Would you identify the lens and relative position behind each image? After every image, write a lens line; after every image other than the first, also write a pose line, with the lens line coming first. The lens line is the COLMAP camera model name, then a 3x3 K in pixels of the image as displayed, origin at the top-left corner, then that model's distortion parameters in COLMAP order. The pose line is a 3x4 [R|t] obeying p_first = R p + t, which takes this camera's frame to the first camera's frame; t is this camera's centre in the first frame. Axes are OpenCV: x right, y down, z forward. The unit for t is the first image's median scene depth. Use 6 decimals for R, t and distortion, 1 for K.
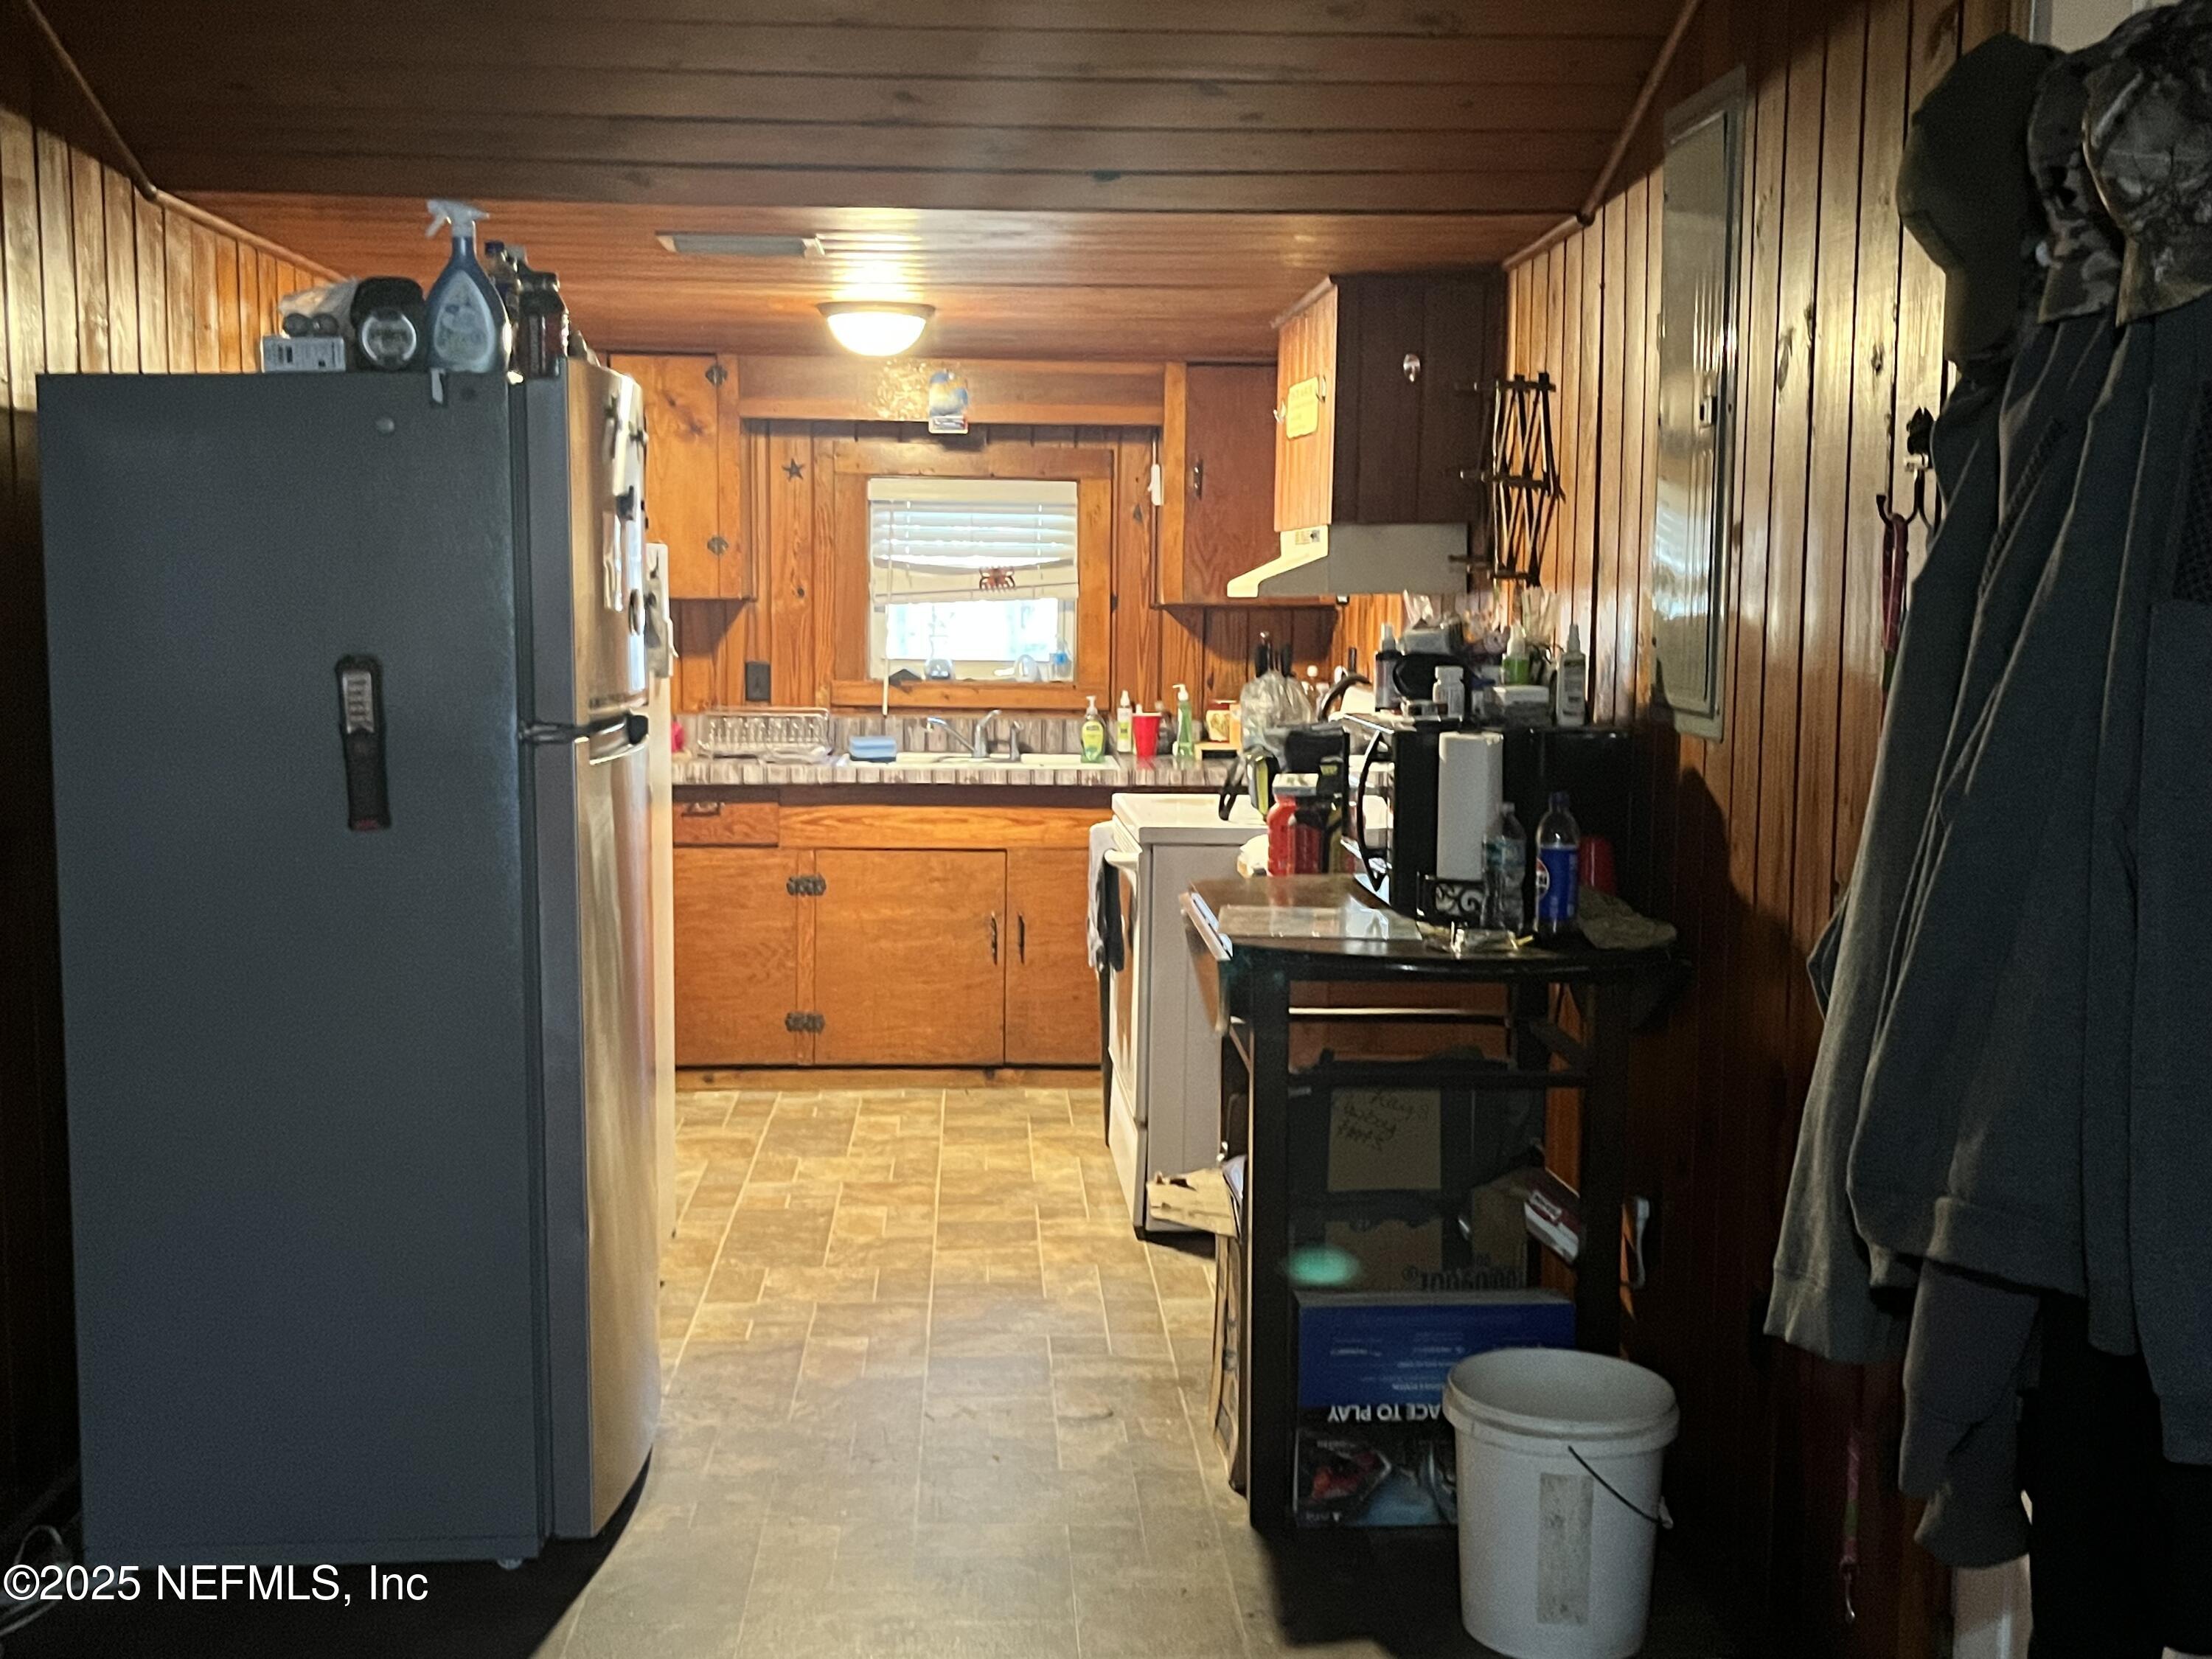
lens RADIAL K [[2326.4, 0, 1105.1], [0, 2326.4, 847.9], [0, 0, 1]] dist [0.043865, 0.000000]
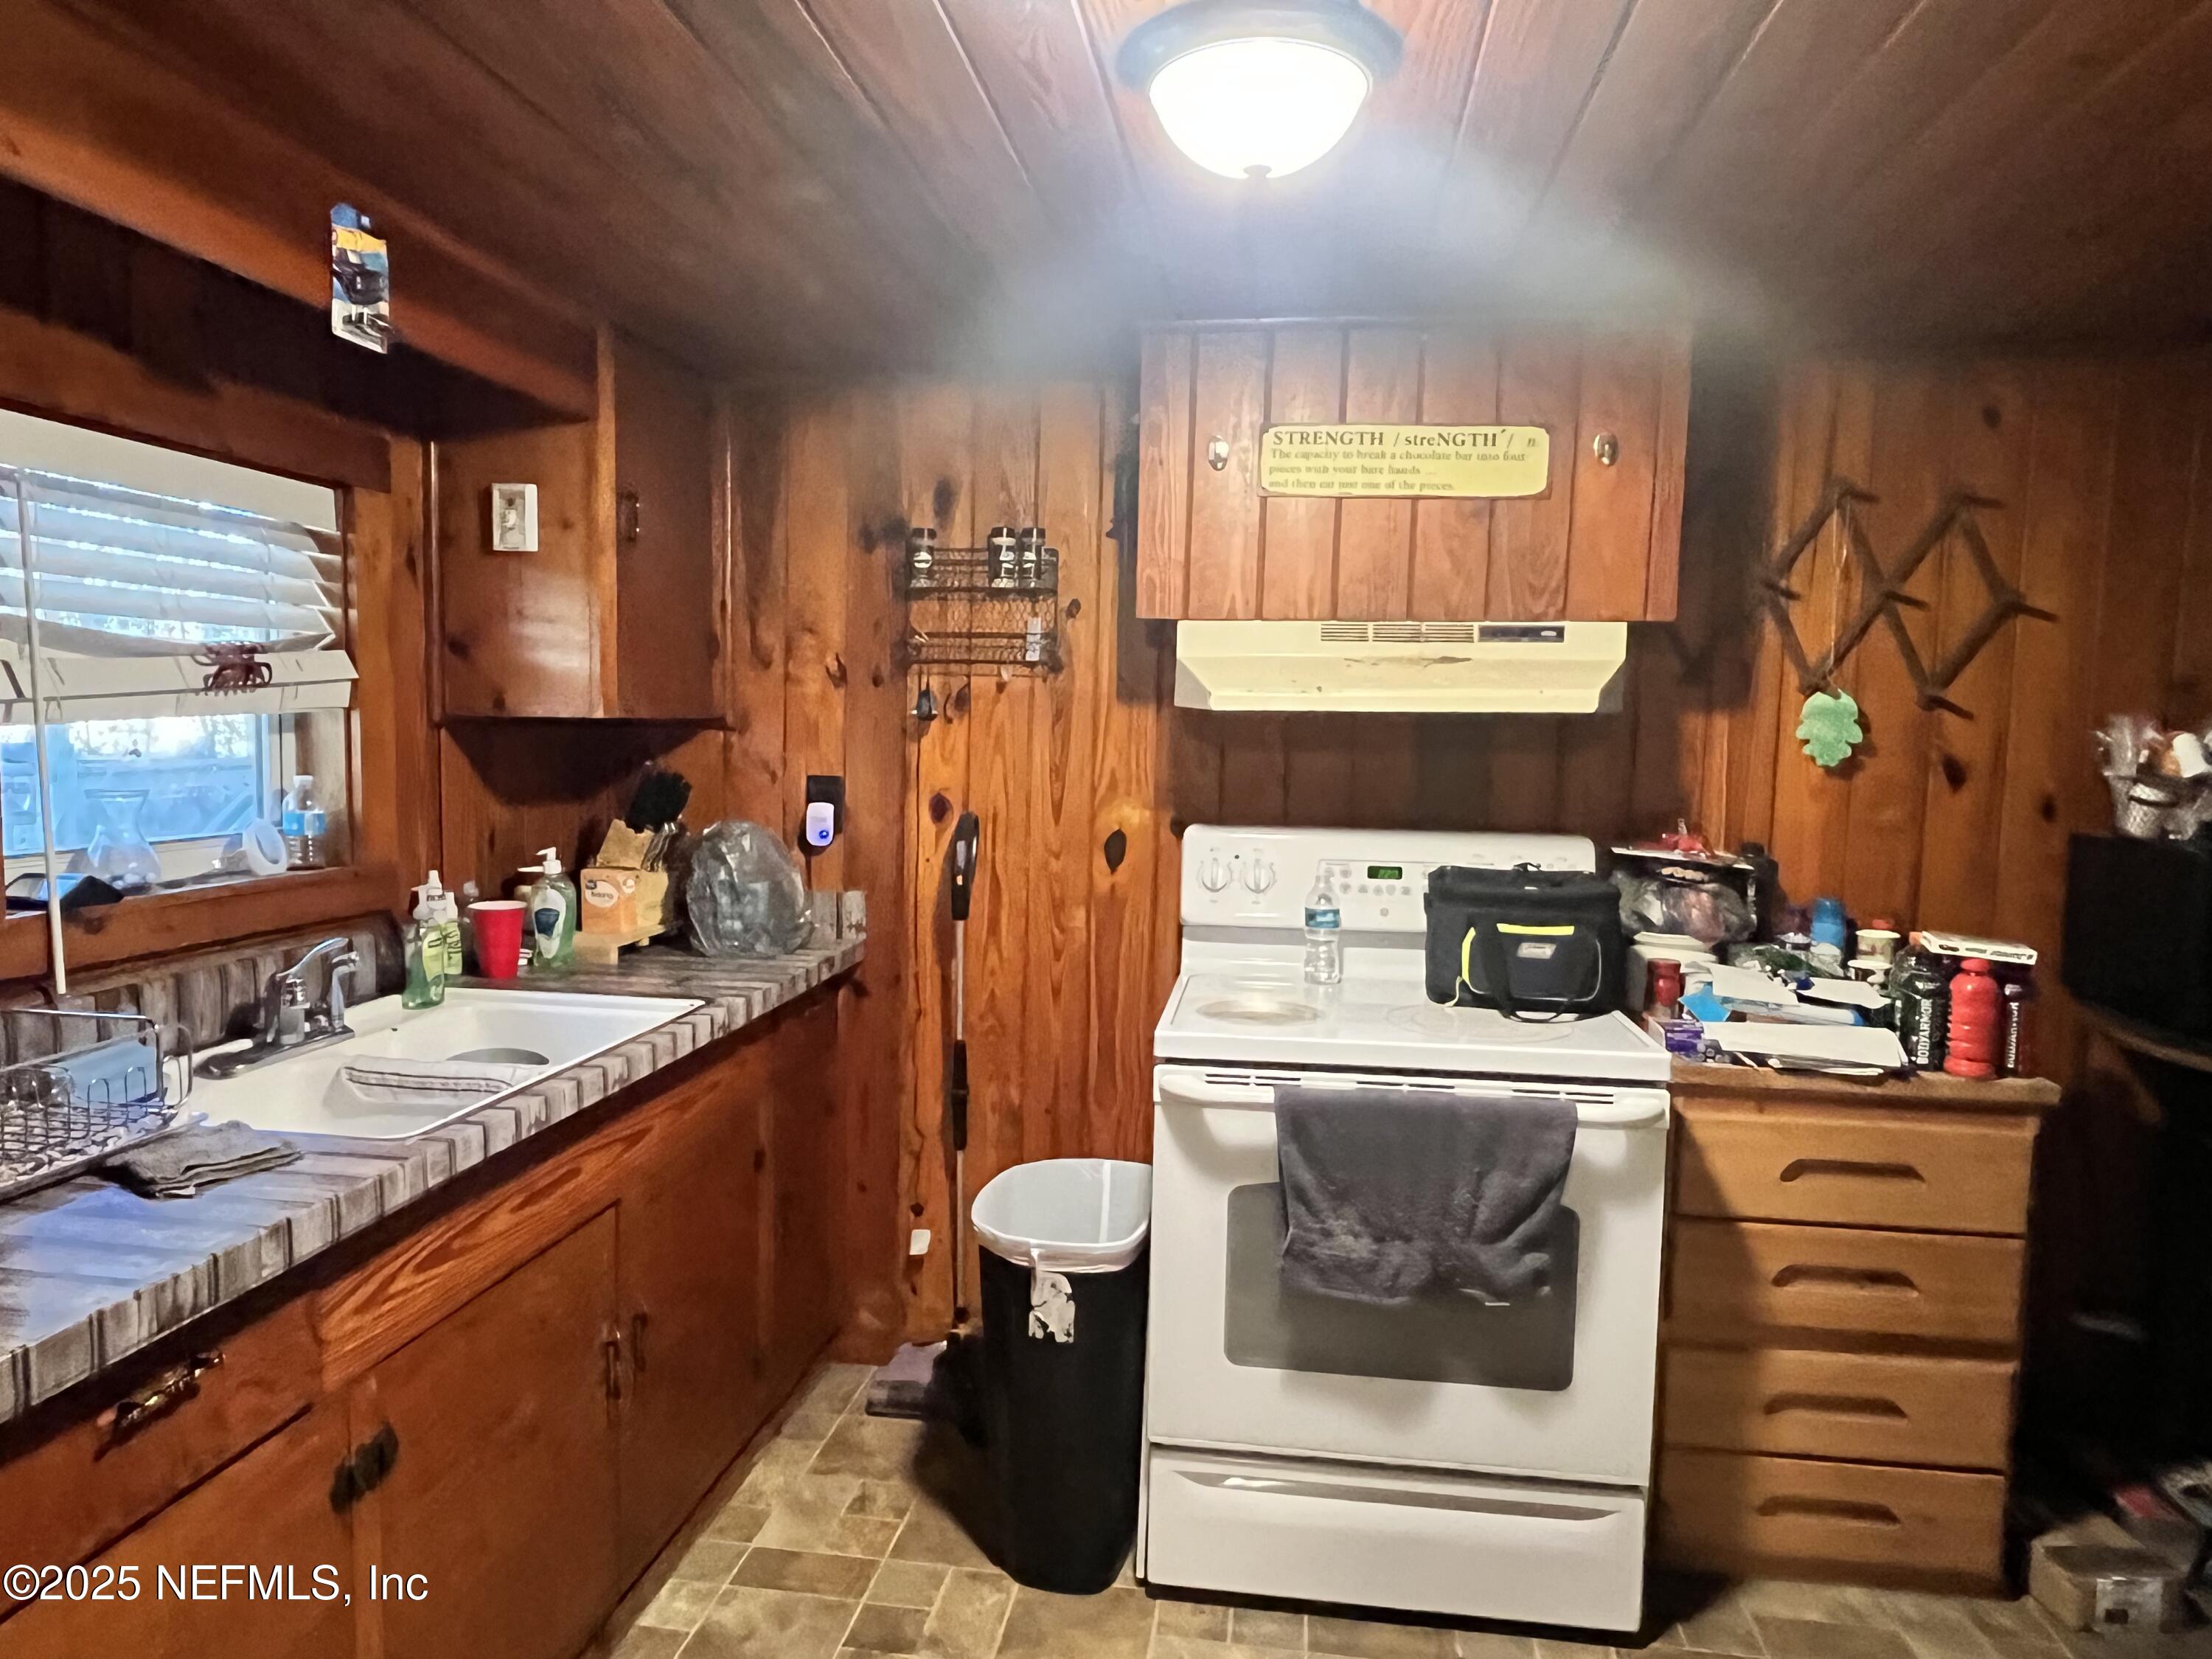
lens RADIAL K [[1420.4, 0, 1093.6], [0, 1420.4, 841.7], [0, 0, 1]] dist [-0.035329, 0.008510]
pose [[0.194361, -0.092903, 0.976521, -0.304234], [0.100083, 0.992188, 0.074474, -0.086035], [-0.975811, 0.083258, 0.202141, 0.790712]]
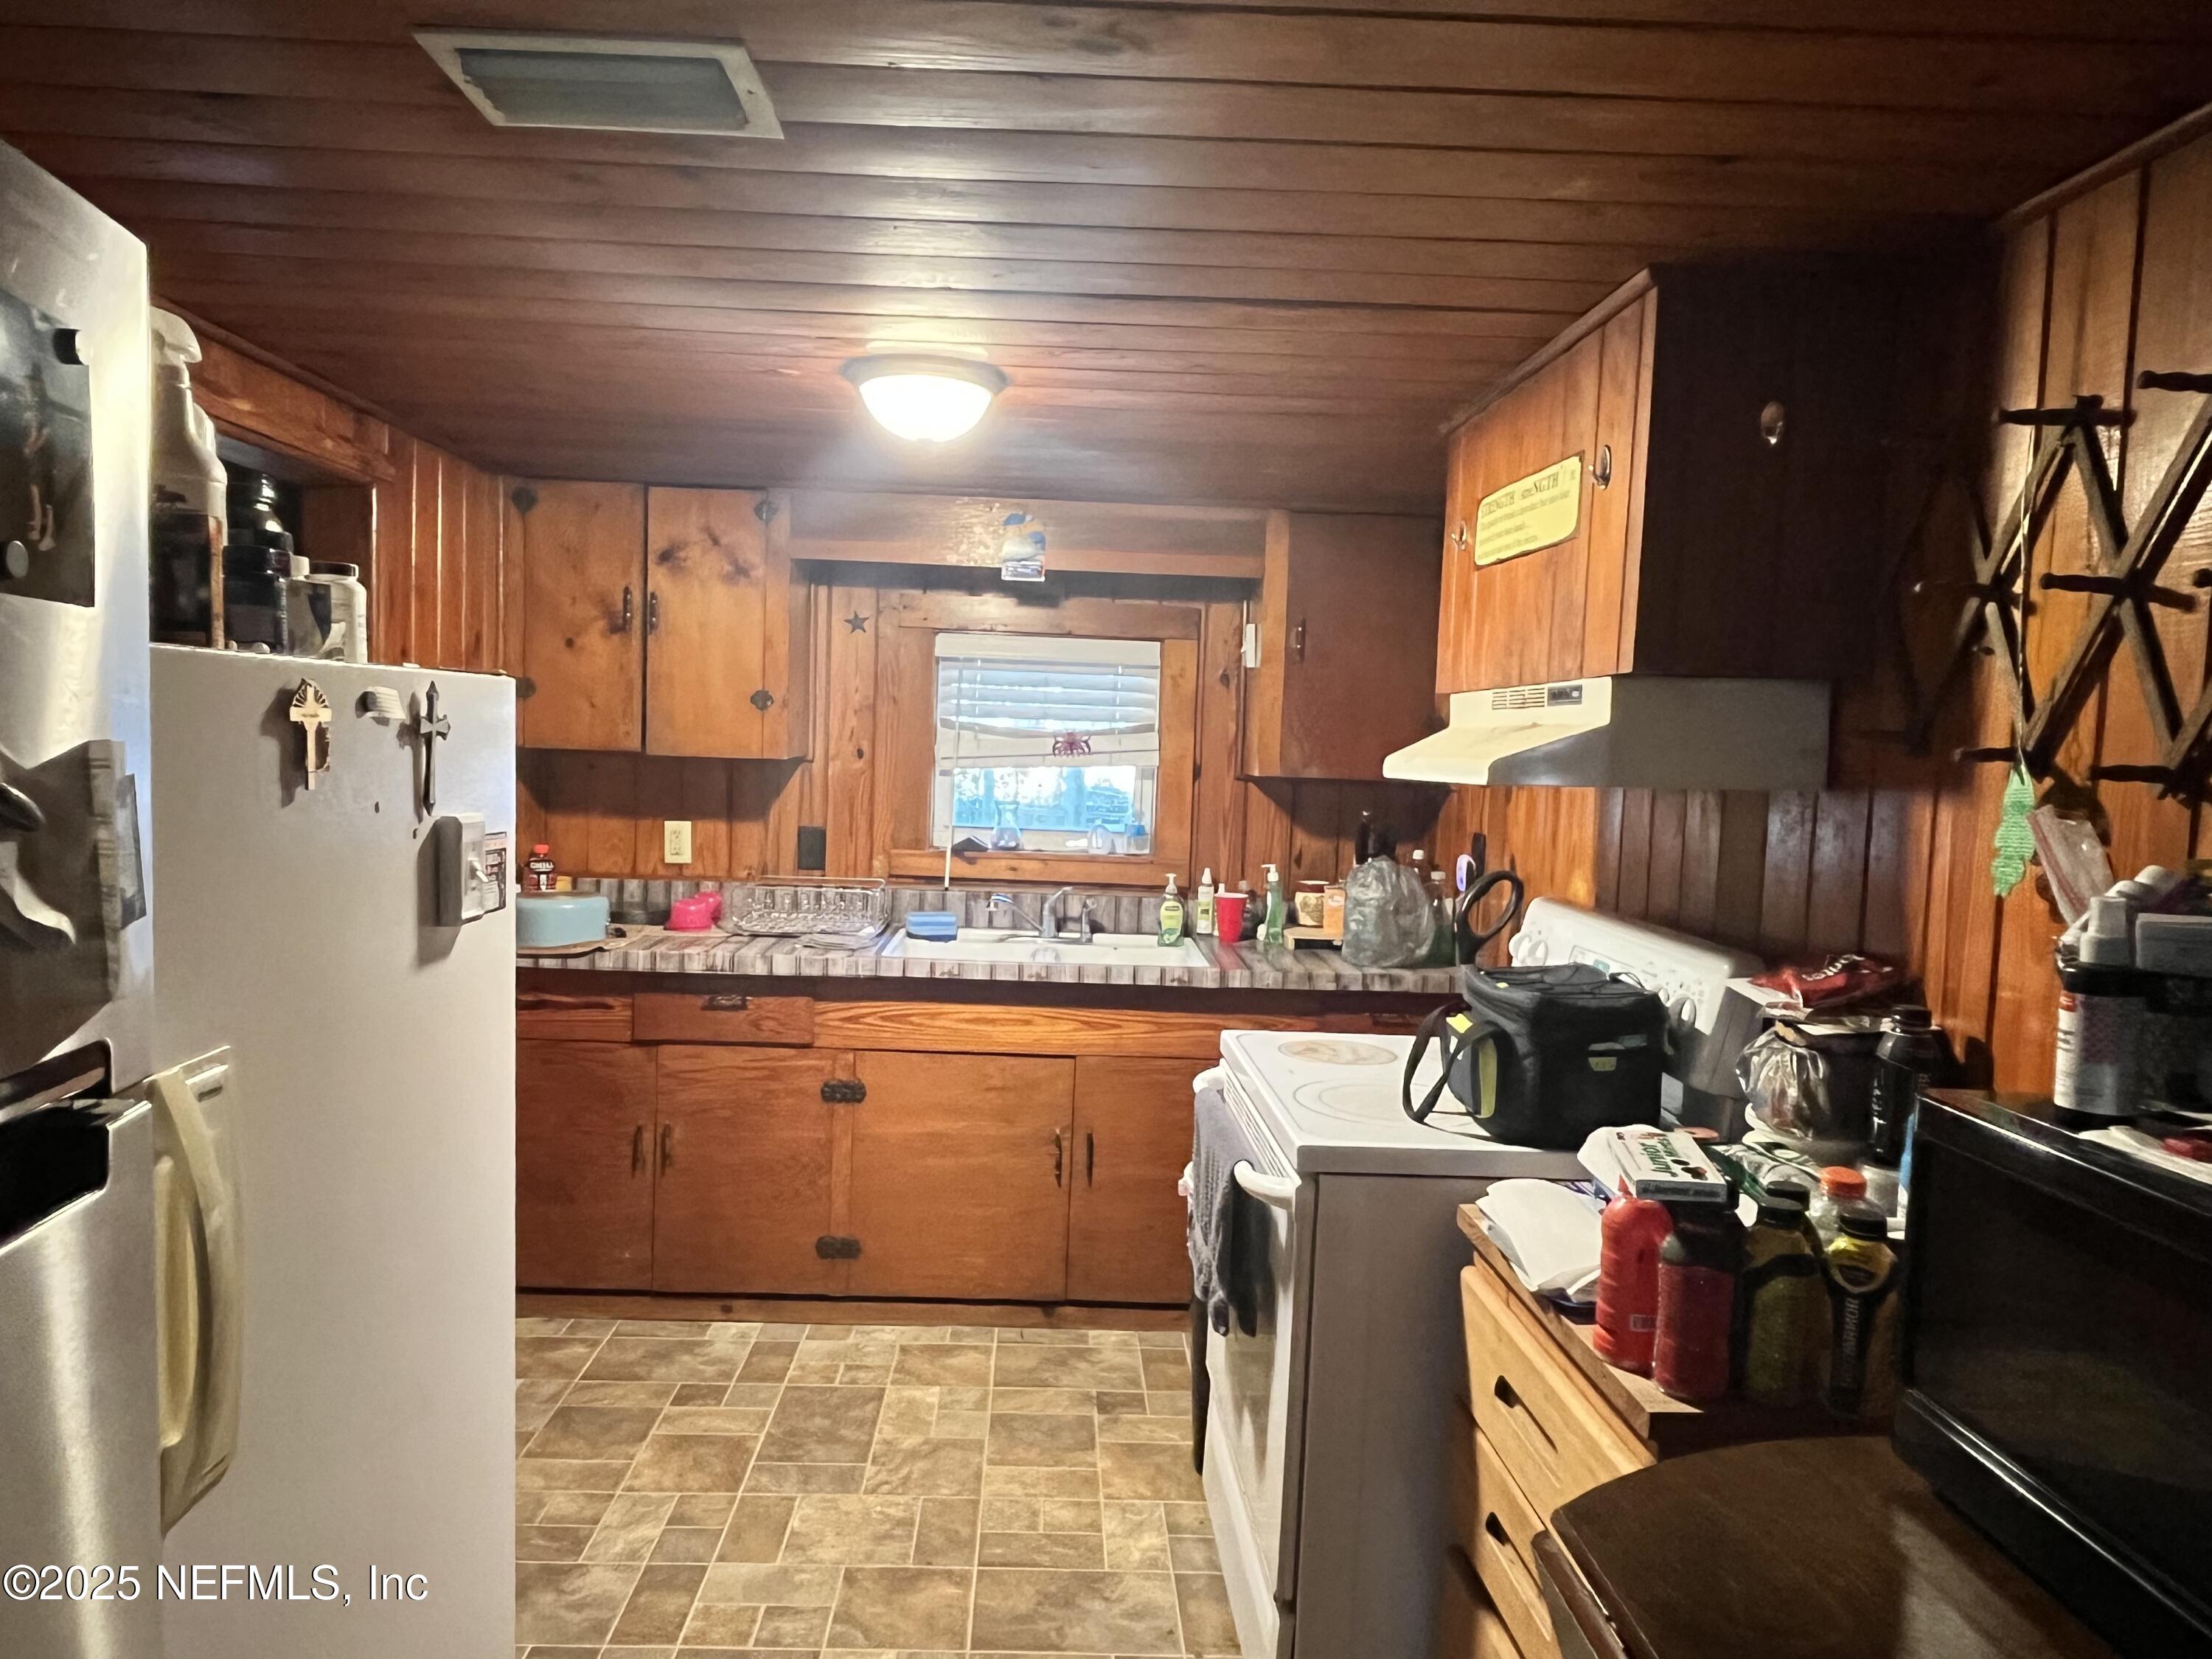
lens RADIAL K [[1420.4, 0, 1108.0], [0, 1420.4, 830.6], [0, 0, 1]] dist [-0.035329, 0.008510]
pose [[0.999620, 0.024881, -0.011858, -0.025049], [-0.025474, 0.998281, -0.052774, -0.052952], [0.010525, 0.053056, 0.998536, 0.447911]]
